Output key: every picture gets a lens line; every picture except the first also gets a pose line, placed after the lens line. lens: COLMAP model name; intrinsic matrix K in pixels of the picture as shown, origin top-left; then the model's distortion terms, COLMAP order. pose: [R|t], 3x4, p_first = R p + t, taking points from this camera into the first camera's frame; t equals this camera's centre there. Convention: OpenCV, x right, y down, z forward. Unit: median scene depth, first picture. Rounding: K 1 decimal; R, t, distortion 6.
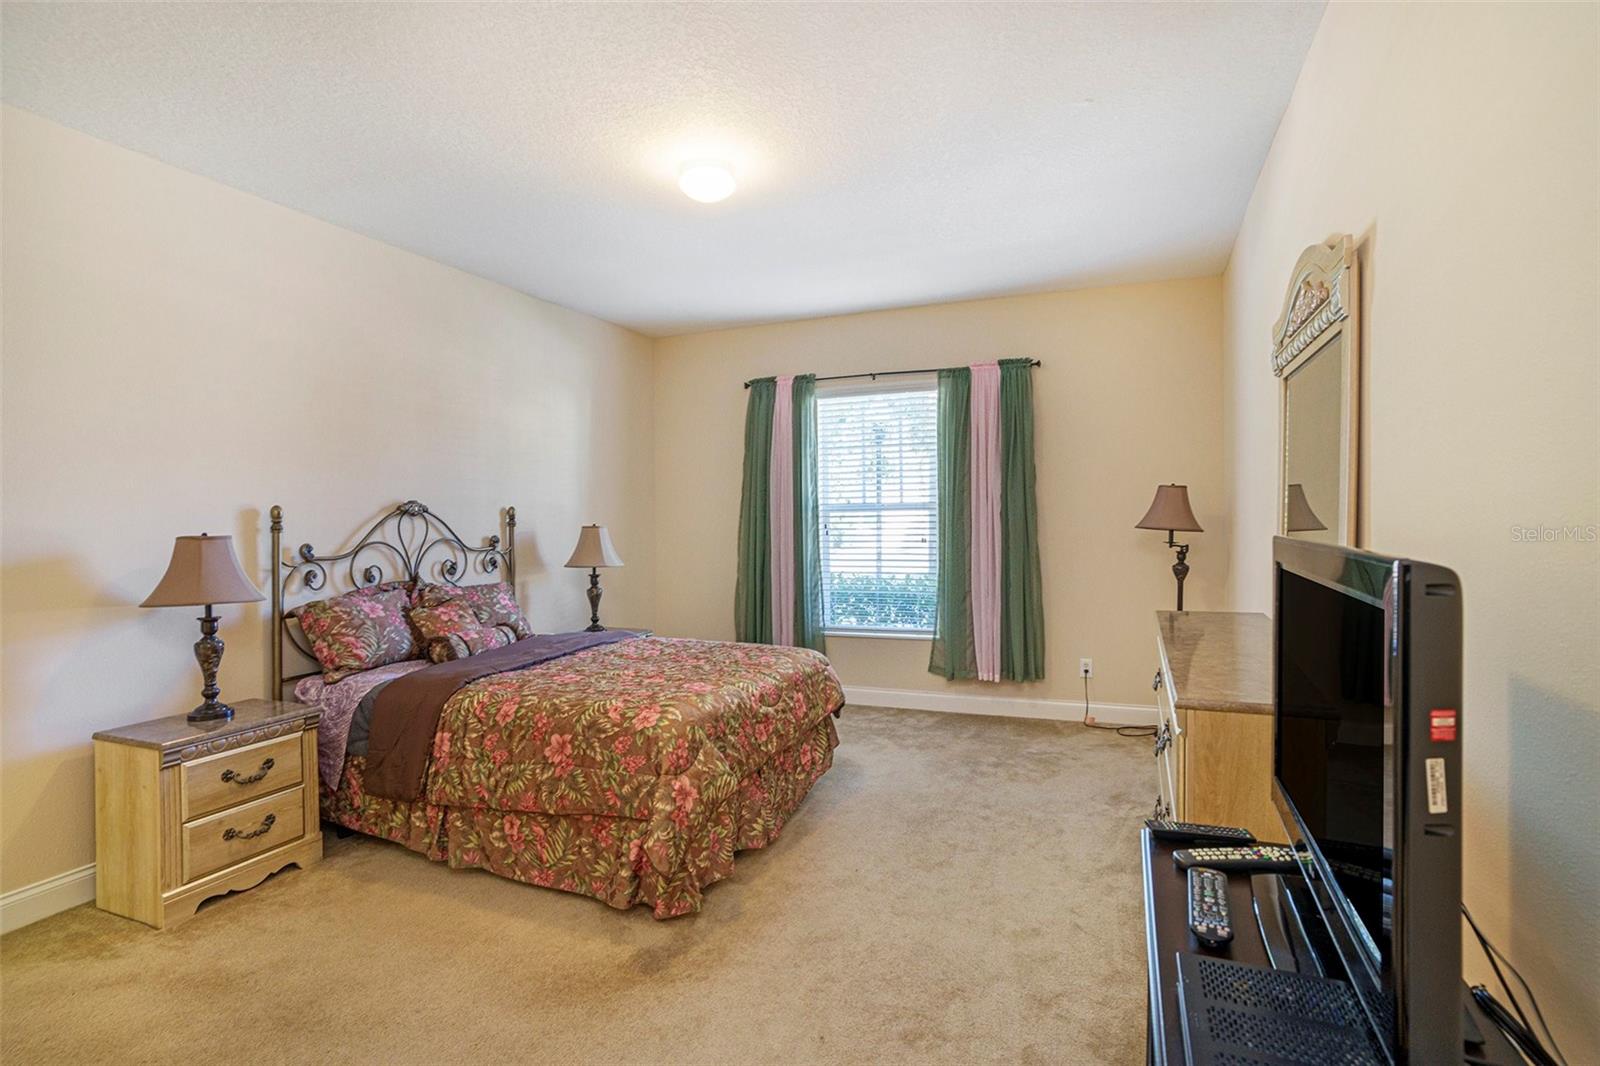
lens RADIAL K [[784.2, 0, 807.4], [0, 784.2, 518.3], [0, 0, 1]] dist [-0.065860, 0.019837]
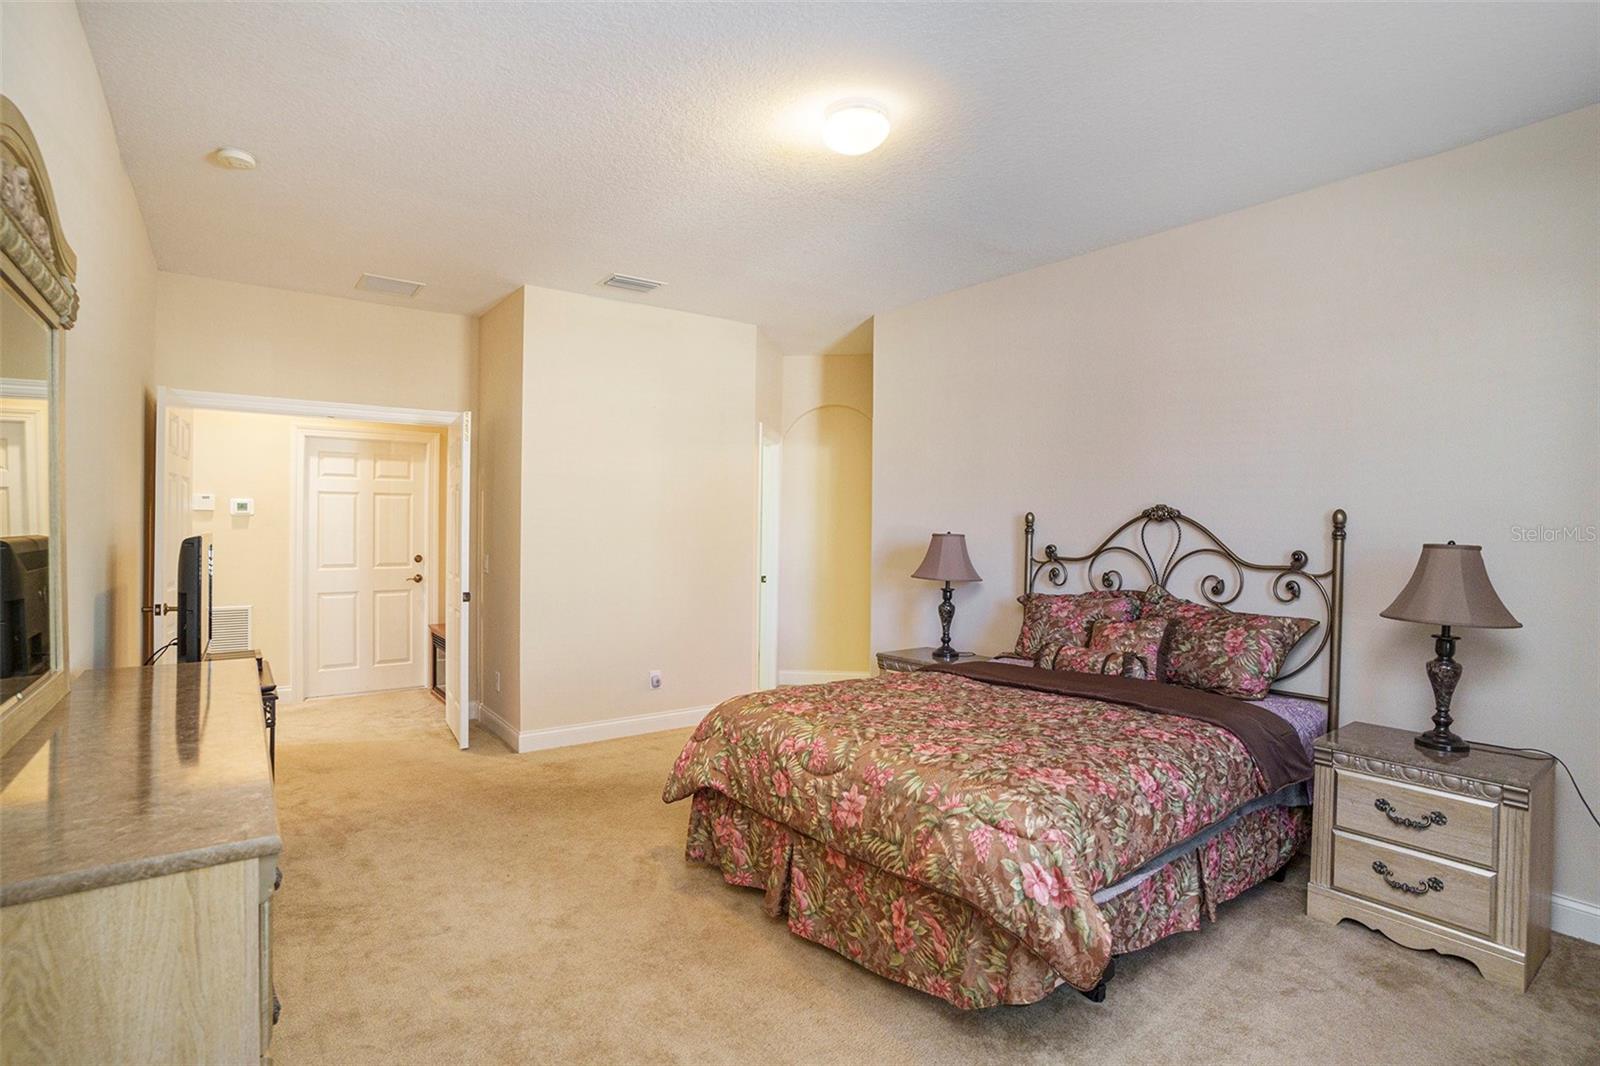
lens RADIAL K [[784.2, 0, 807.4], [0, 784.2, 528.0], [0, 0, 1]] dist [-0.065860, 0.019837]
pose [[-0.526871, 0.010912, -0.849875, 0.498852], [-0.004153, 0.999873, 0.015412, -0.008281], [0.849935, 0.011649, -0.526758, 1.181724]]
